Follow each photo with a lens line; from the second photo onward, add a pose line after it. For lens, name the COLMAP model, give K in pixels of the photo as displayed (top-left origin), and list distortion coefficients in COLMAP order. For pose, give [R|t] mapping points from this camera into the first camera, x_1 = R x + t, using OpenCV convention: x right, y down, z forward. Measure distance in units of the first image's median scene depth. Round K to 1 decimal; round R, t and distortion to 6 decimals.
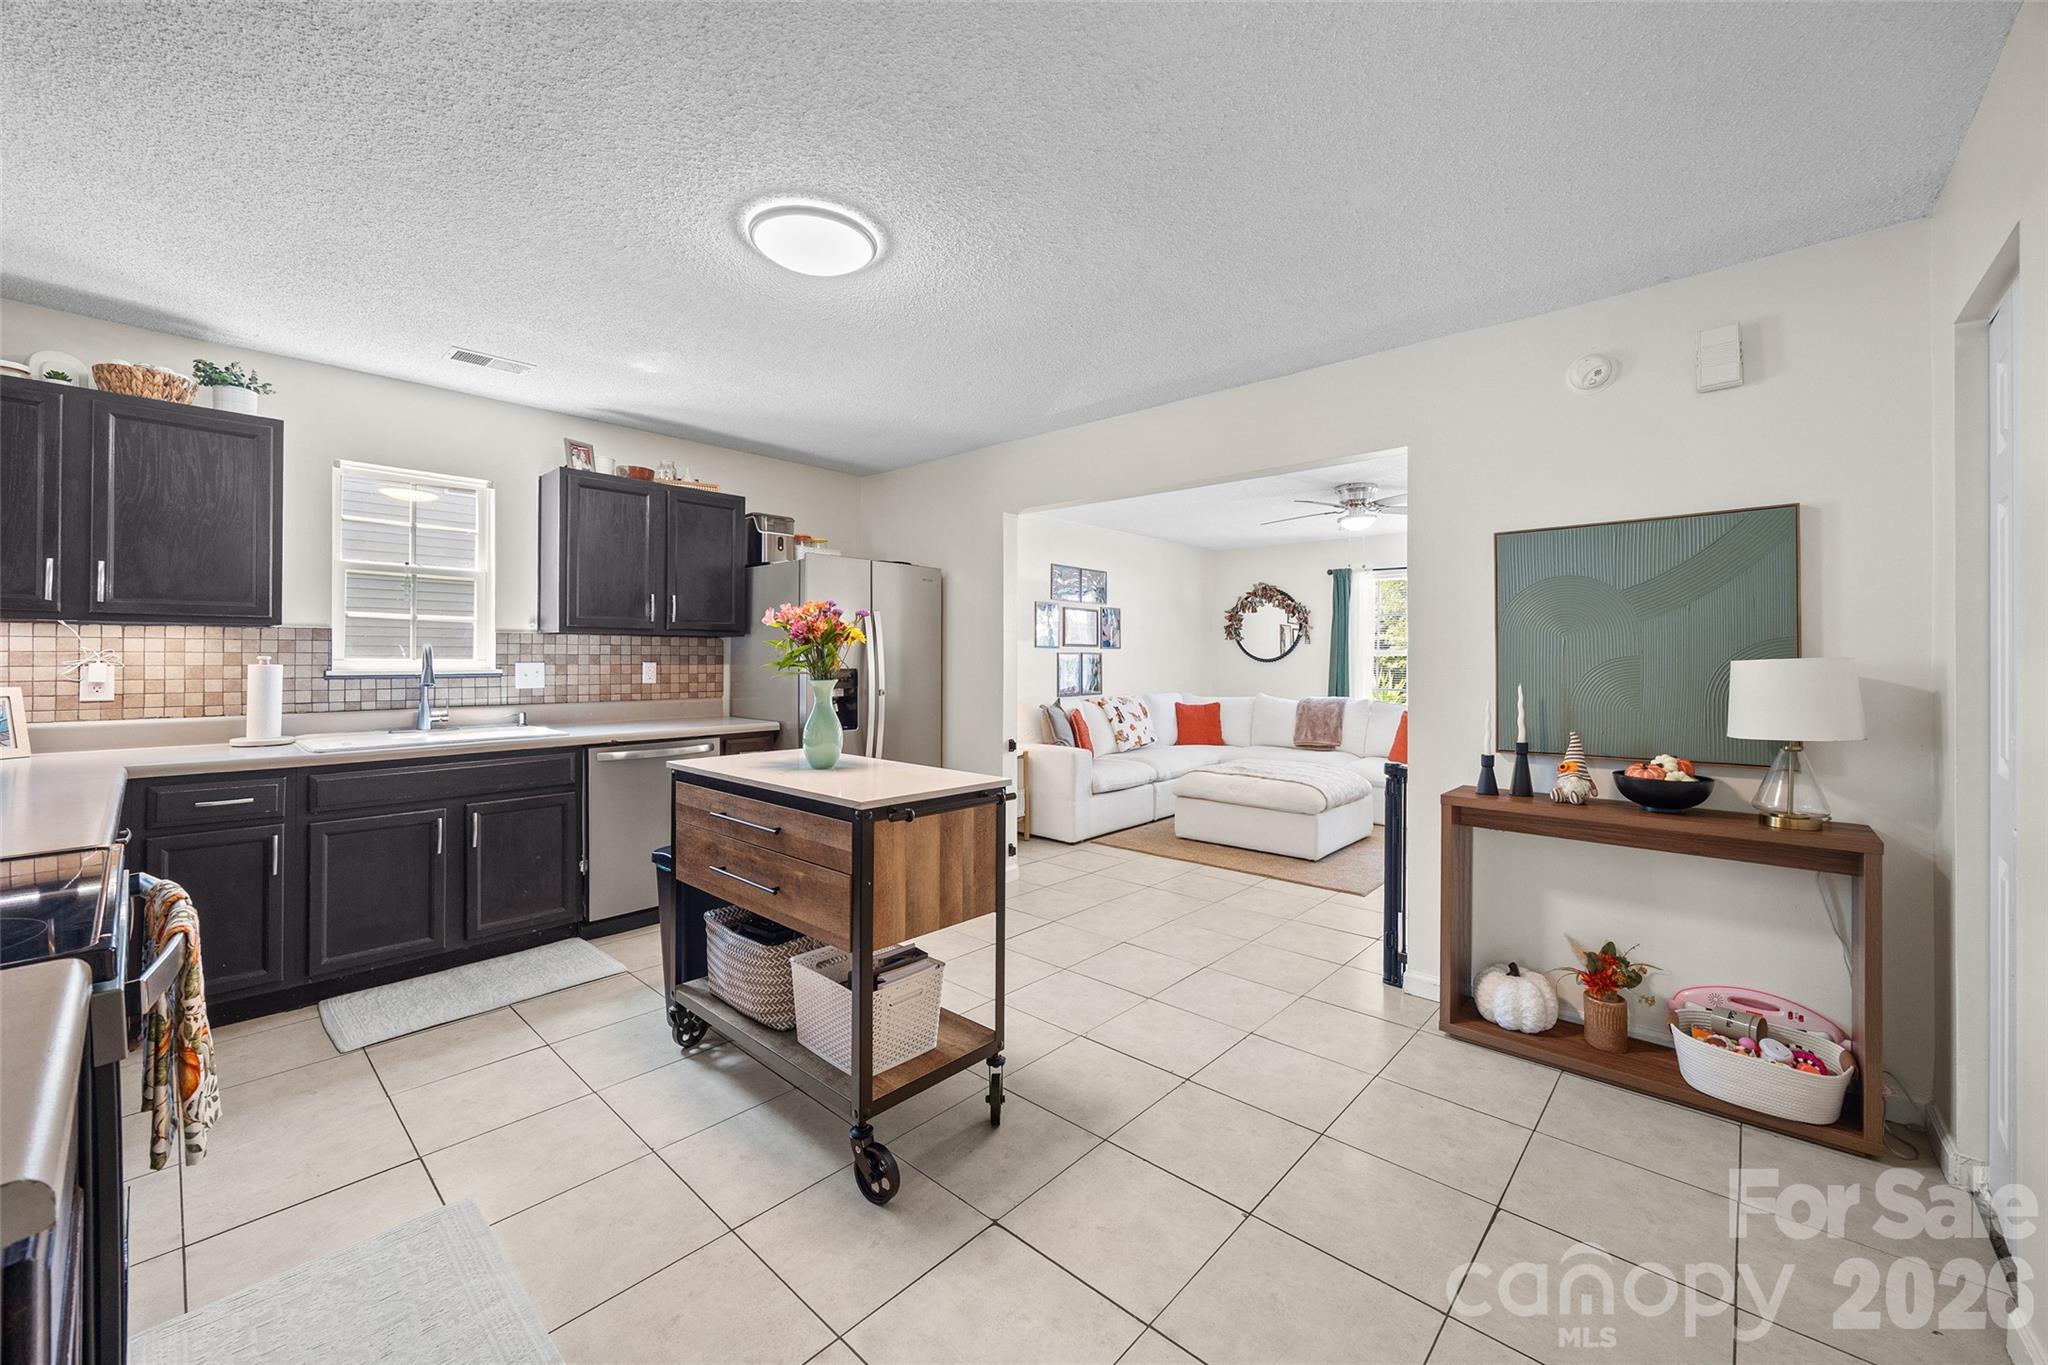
lens RADIAL K [[792.0, 0, 1010.1], [0, 792.0, 653.1], [0, 0, 1]] dist [-0.003691, -0.000074]
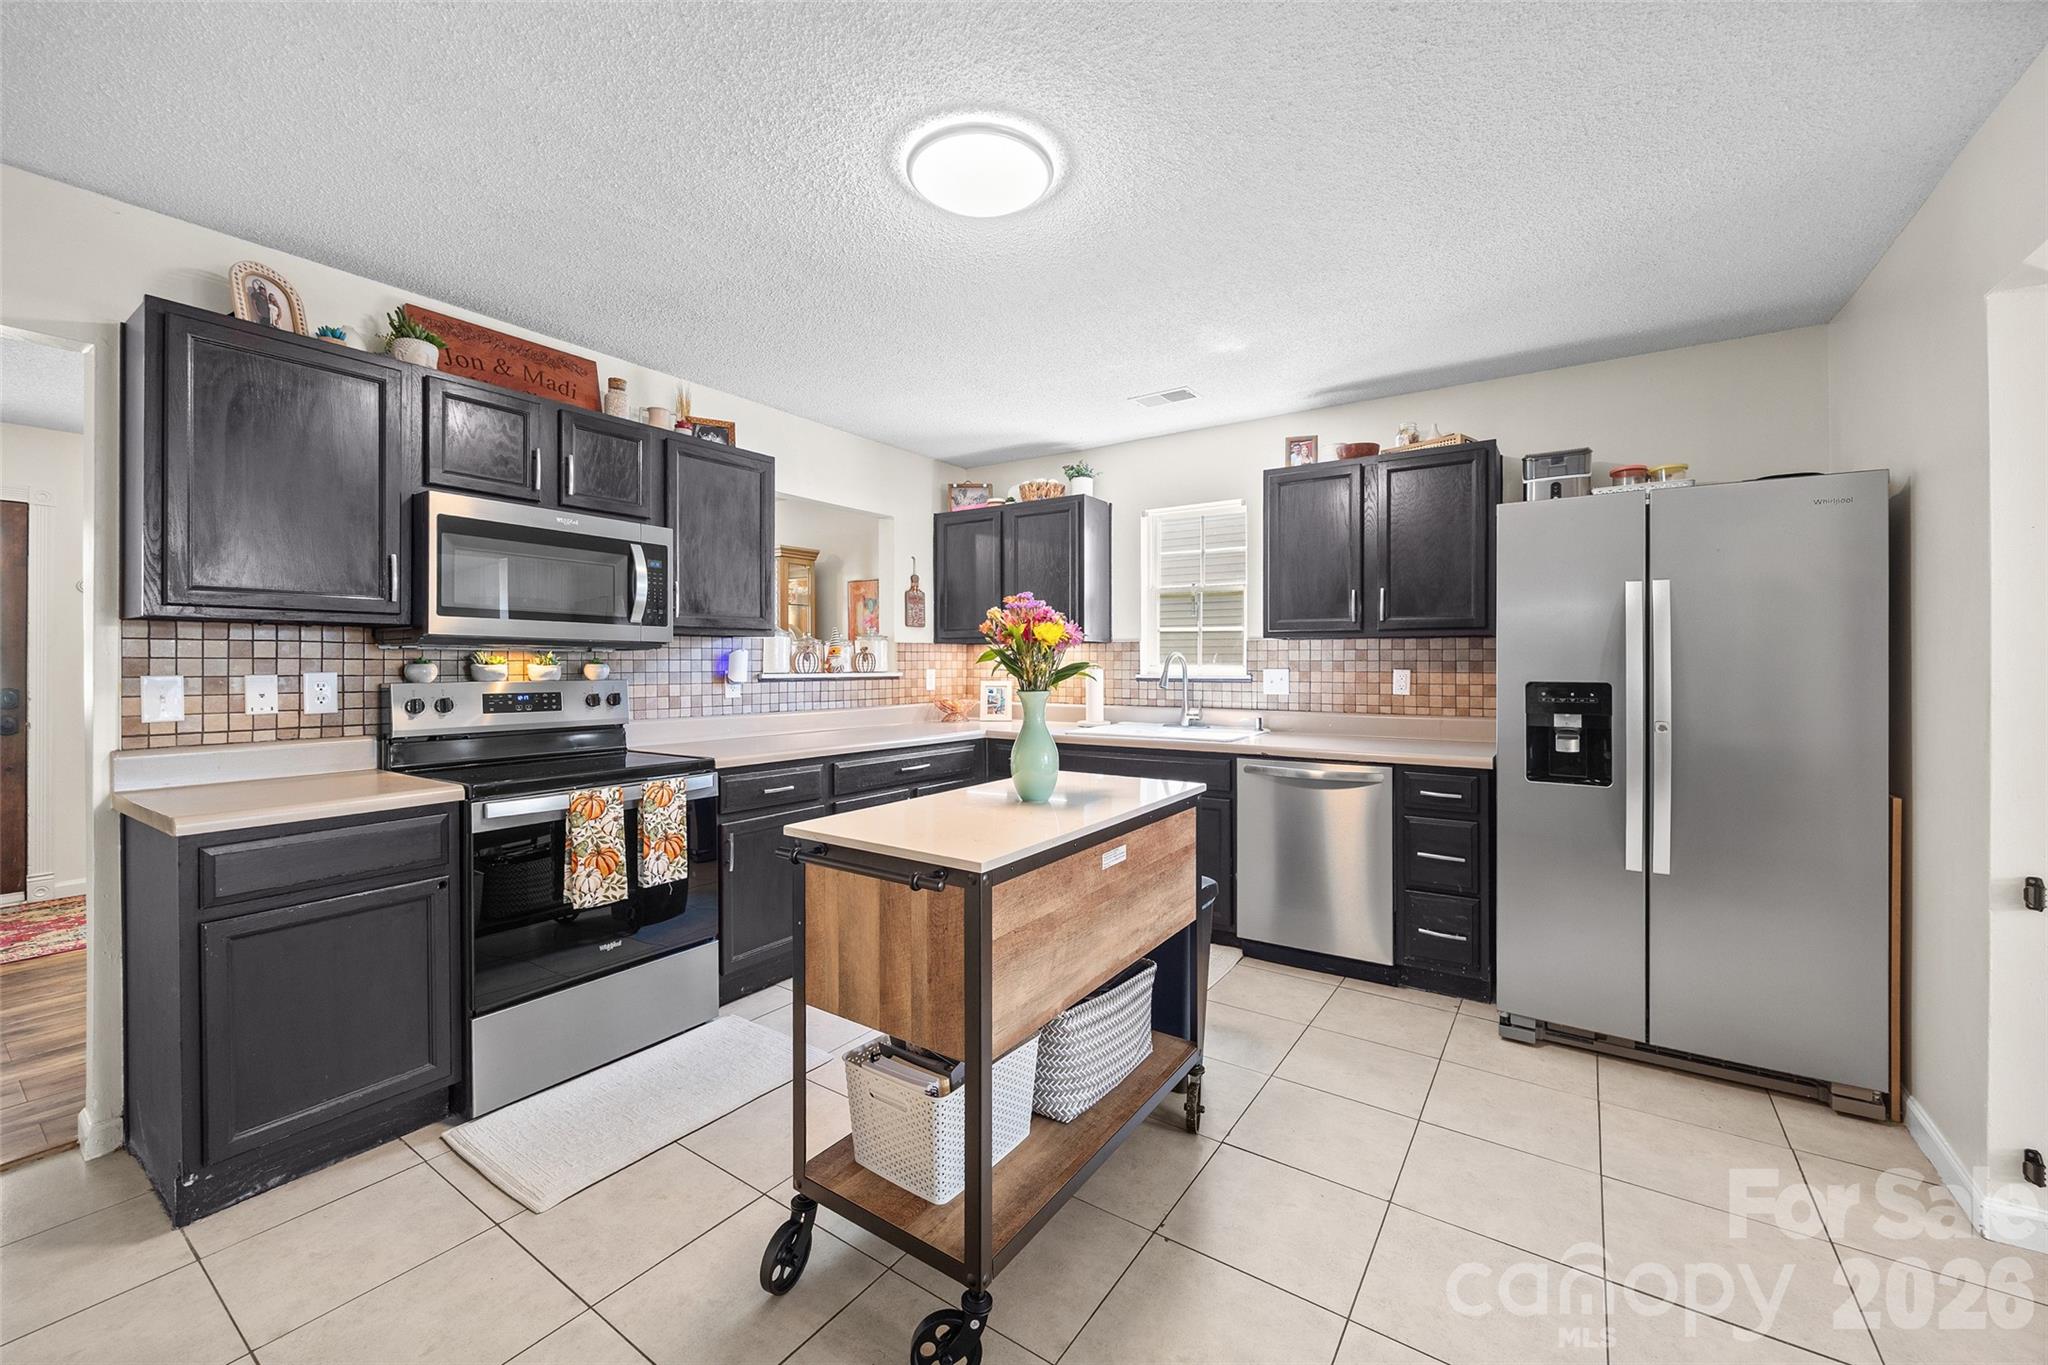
lens RADIAL K [[792.0, 0, 1023.4], [0, 792.0, 670.0], [0, 0, 1]] dist [-0.003691, -0.000074]
pose [[0.150434, 0.007093, -0.988595, 0.279383], [0.007205, 0.999940, 0.008270, 0.002071], [0.988594, -0.008367, 0.150373, 0.431201]]
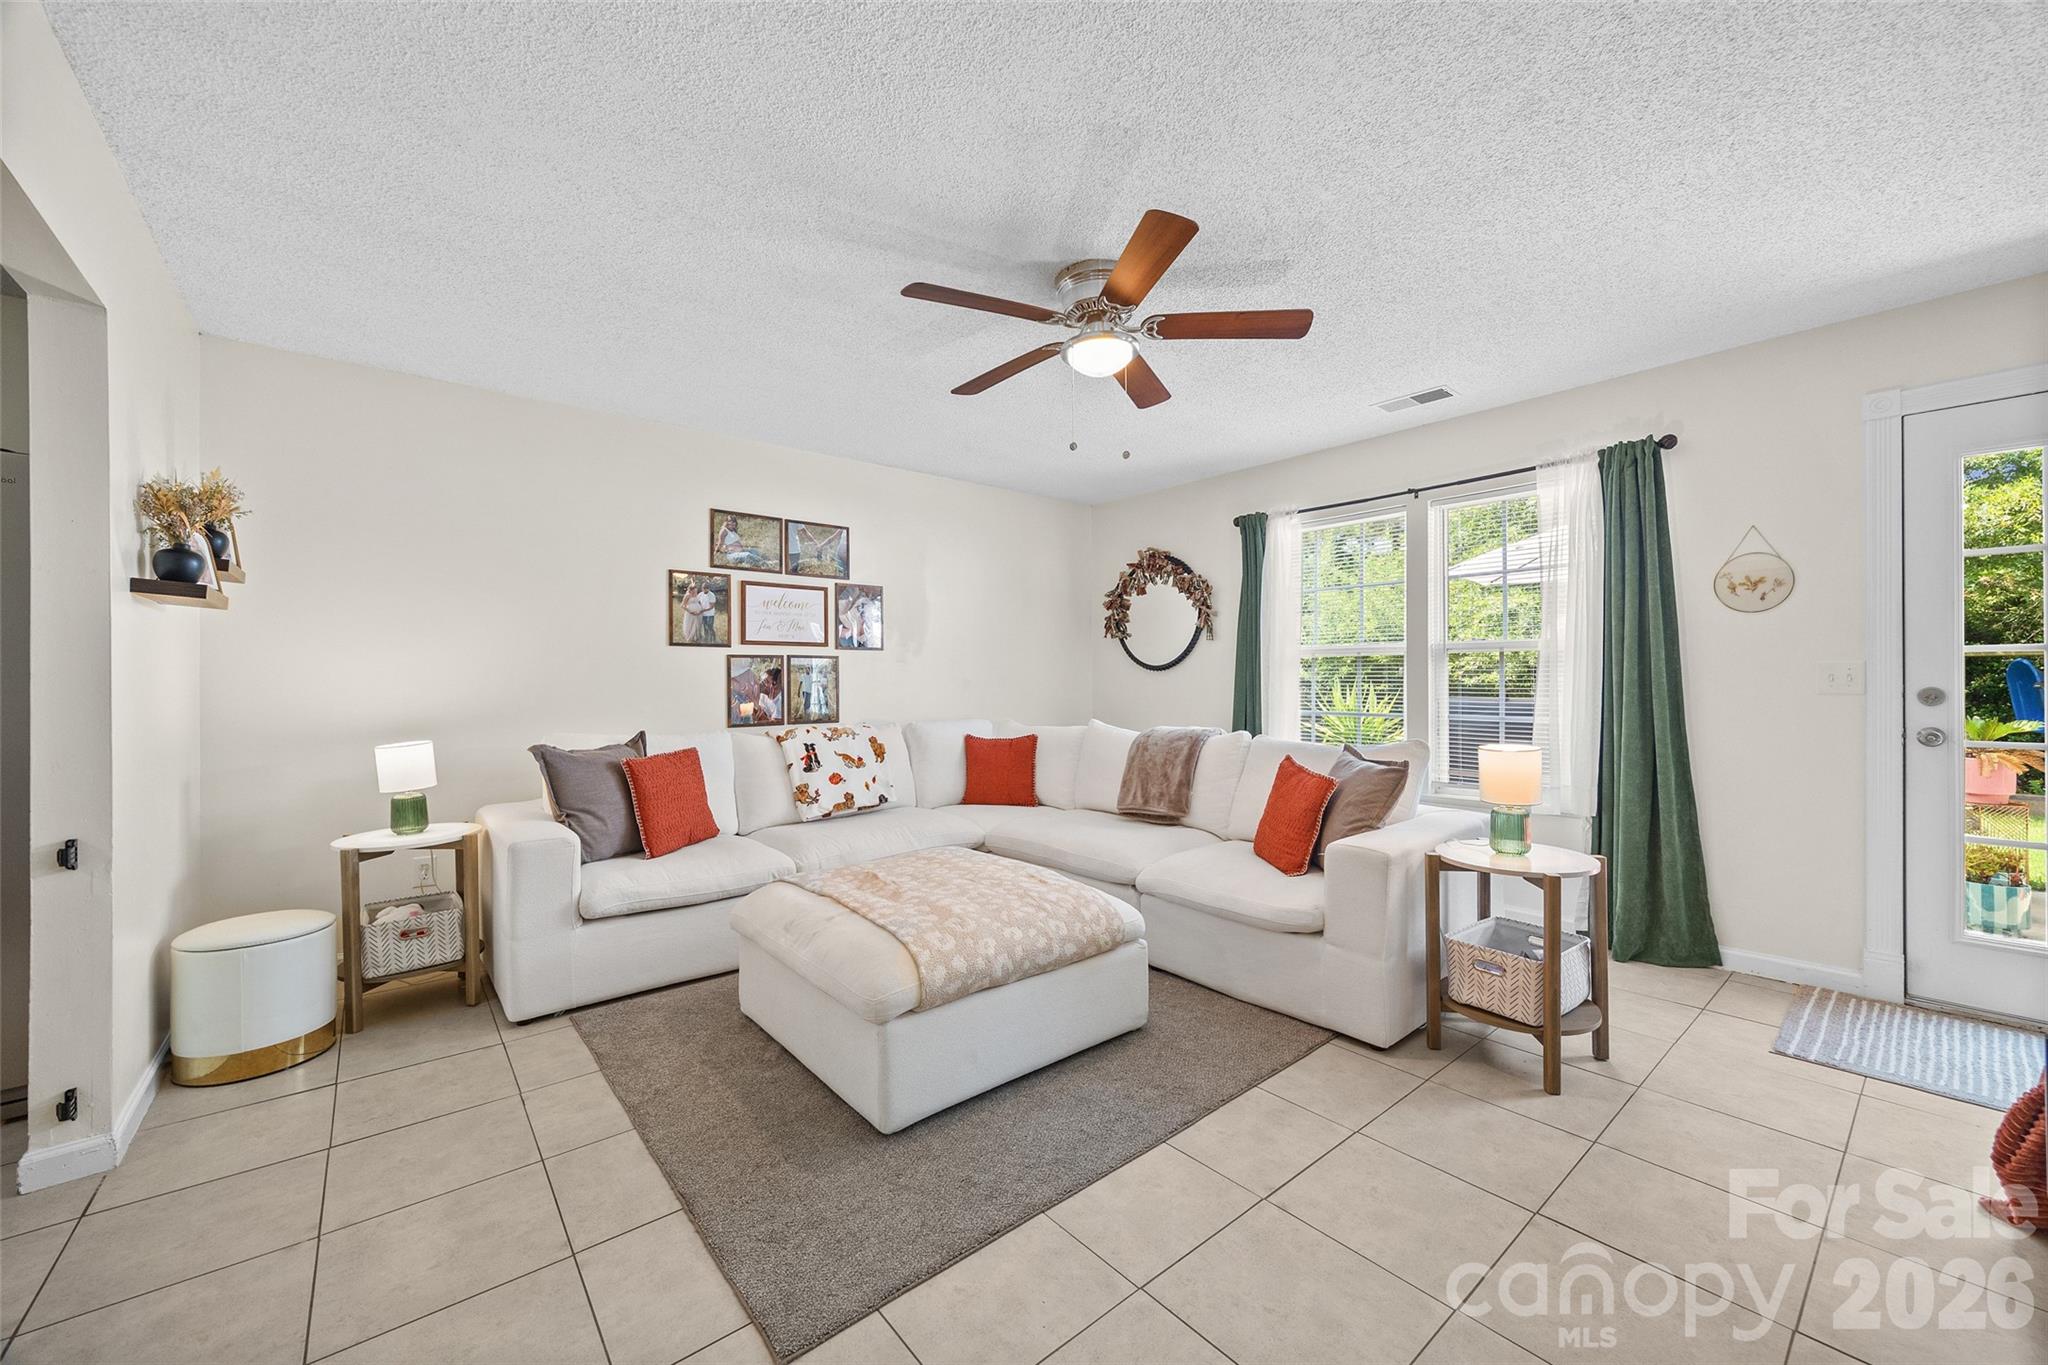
lens RADIAL K [[792.0, 0, 1013.2], [0, 792.0, 675.2], [0, 0, 1]] dist [-0.003691, -0.000074]
pose [[0.991222, -0.008390, -0.131939, 0.505448], [0.008313, 0.999965, -0.001136, 0.025109], [0.131944, 0.000030, 0.991257, 0.600109]]
